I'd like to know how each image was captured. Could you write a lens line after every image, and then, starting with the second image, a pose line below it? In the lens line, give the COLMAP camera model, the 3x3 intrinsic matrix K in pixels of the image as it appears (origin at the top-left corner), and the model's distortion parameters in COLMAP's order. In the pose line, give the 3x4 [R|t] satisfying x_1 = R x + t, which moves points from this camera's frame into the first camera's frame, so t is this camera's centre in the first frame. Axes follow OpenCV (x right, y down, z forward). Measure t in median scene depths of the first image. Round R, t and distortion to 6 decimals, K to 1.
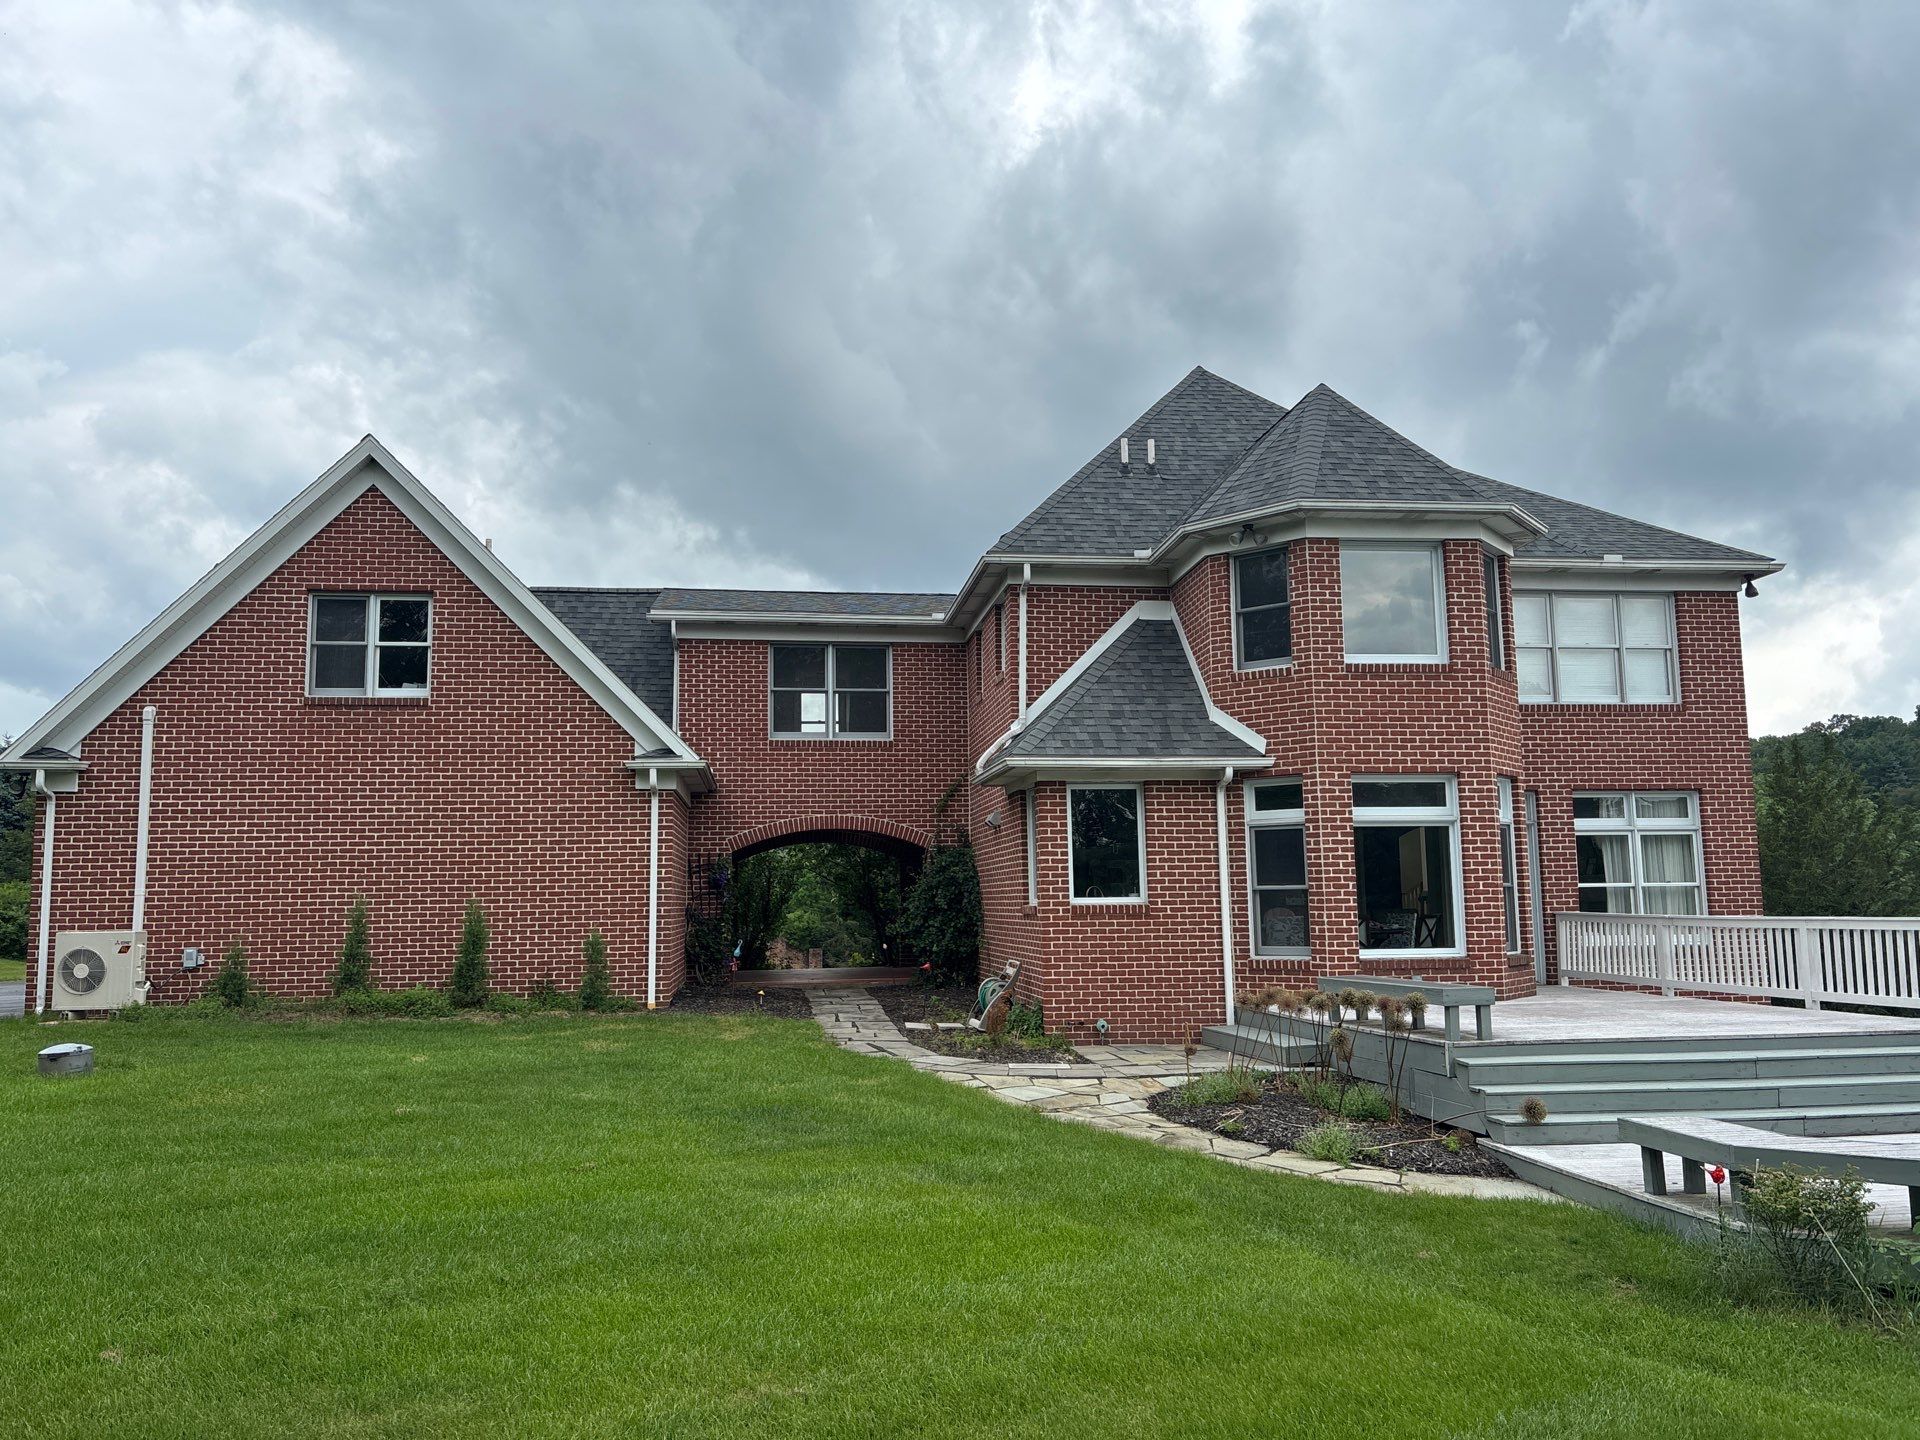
lens RADIAL K [[1465.4, 0, 965.1], [0, 1465.4, 729.6], [0, 0, 1]] dist [0.051763, -0.076598]
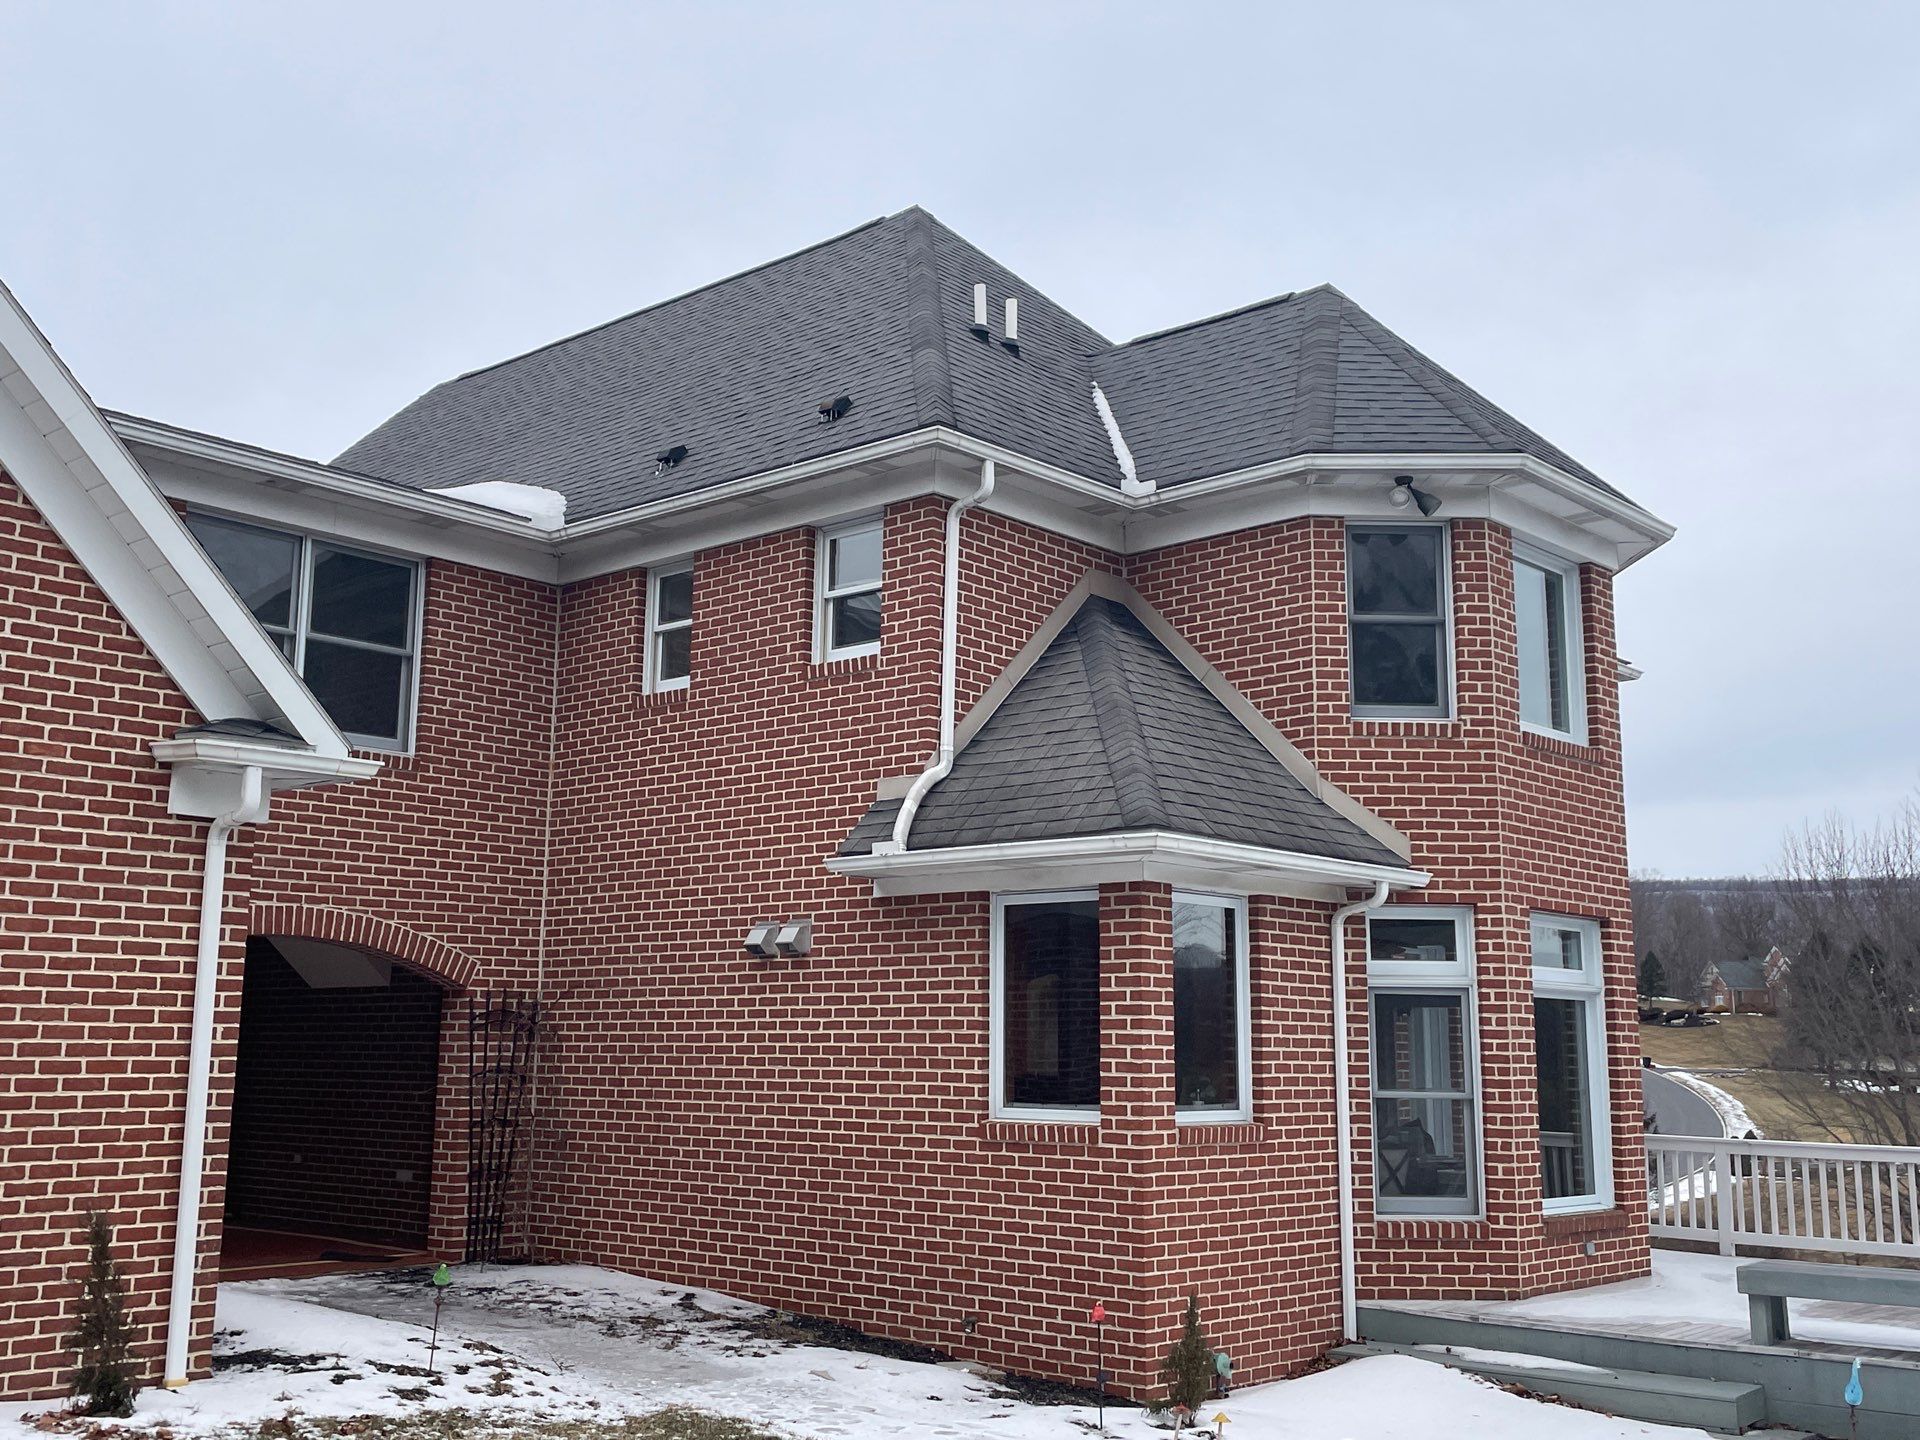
lens RADIAL K [[1936.9, 0, 958.3], [0, 1936.9, 707.8], [0, 0, 1]] dist [0.041763, 0.000000]
pose [[0.754767, 0.133862, 0.642189, -0.438396], [-0.098955, 0.990989, -0.090266, 0.042314], [-0.648486, 0.004582, 0.761213, 0.523322]]
